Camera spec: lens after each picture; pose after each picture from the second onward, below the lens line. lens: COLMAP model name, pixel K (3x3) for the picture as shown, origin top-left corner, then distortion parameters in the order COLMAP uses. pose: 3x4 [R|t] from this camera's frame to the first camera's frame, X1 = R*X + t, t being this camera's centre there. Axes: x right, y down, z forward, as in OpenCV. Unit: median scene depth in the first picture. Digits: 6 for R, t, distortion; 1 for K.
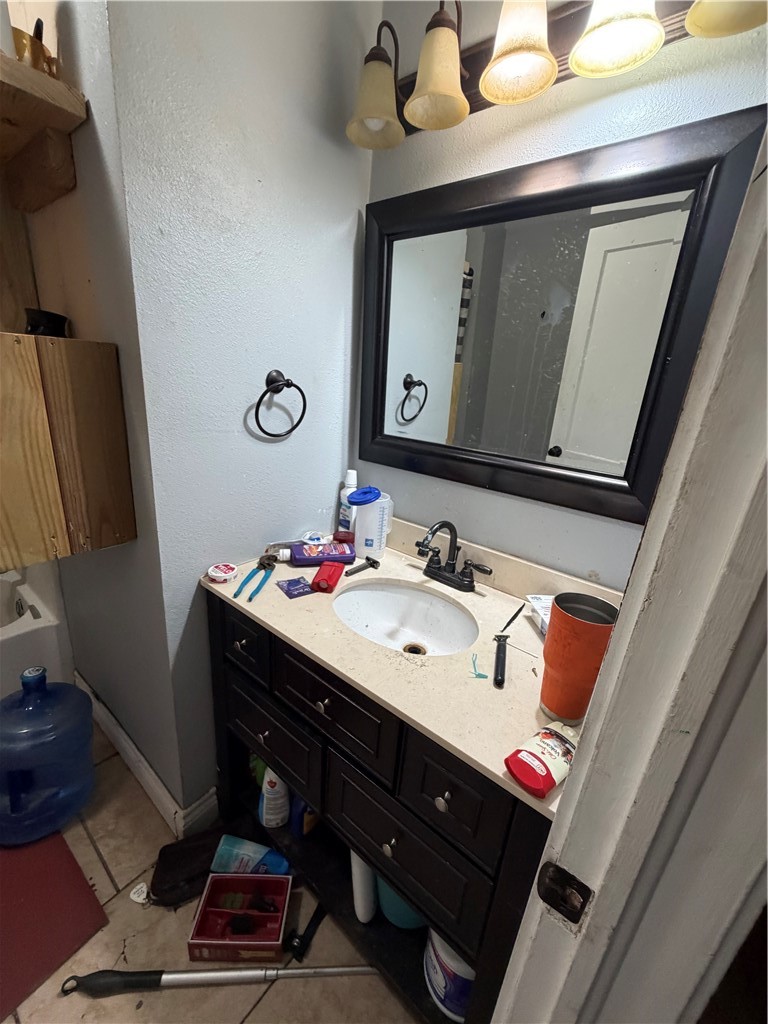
lens RADIAL K [[409.8, 0, 384.0], [0, 409.8, 512.0], [0, 0, 1]] dist [0.001712, 0.000397]
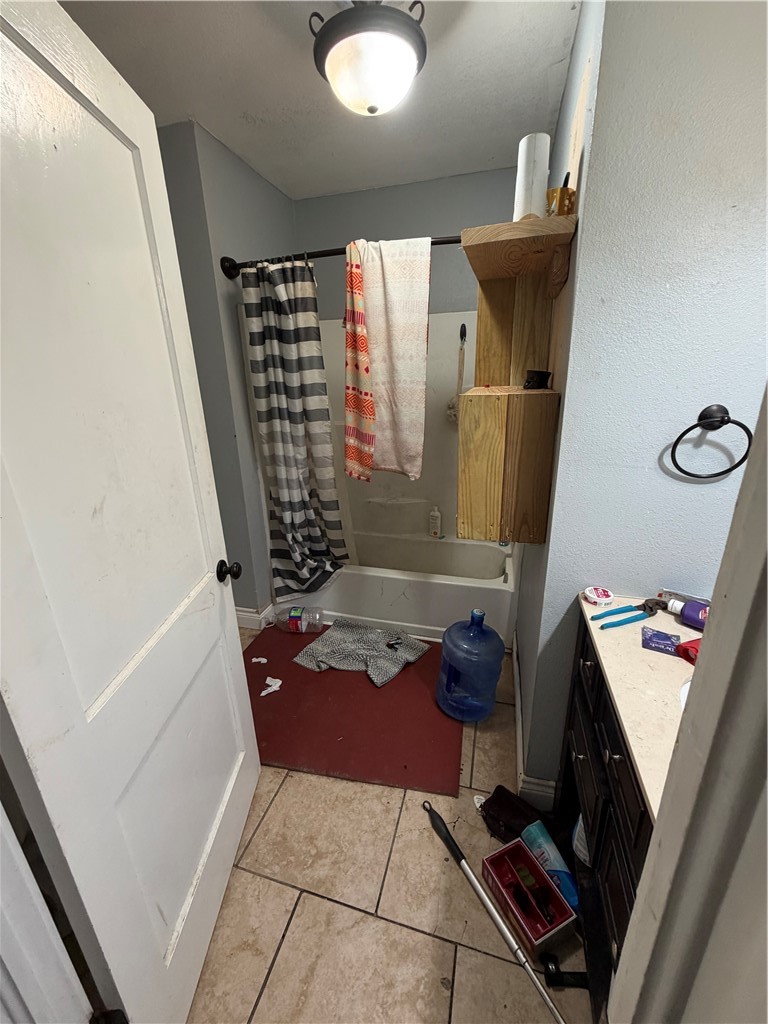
lens RADIAL K [[409.8, 0, 384.0], [0, 409.8, 512.0], [0, 0, 1]] dist [0.001712, 0.000397]
pose [[0.386423, 0.199042, -0.900589, 0.302431], [-0.233211, 0.965793, 0.113387, -0.052498], [0.892351, 0.166212, 0.419623, 0.017693]]
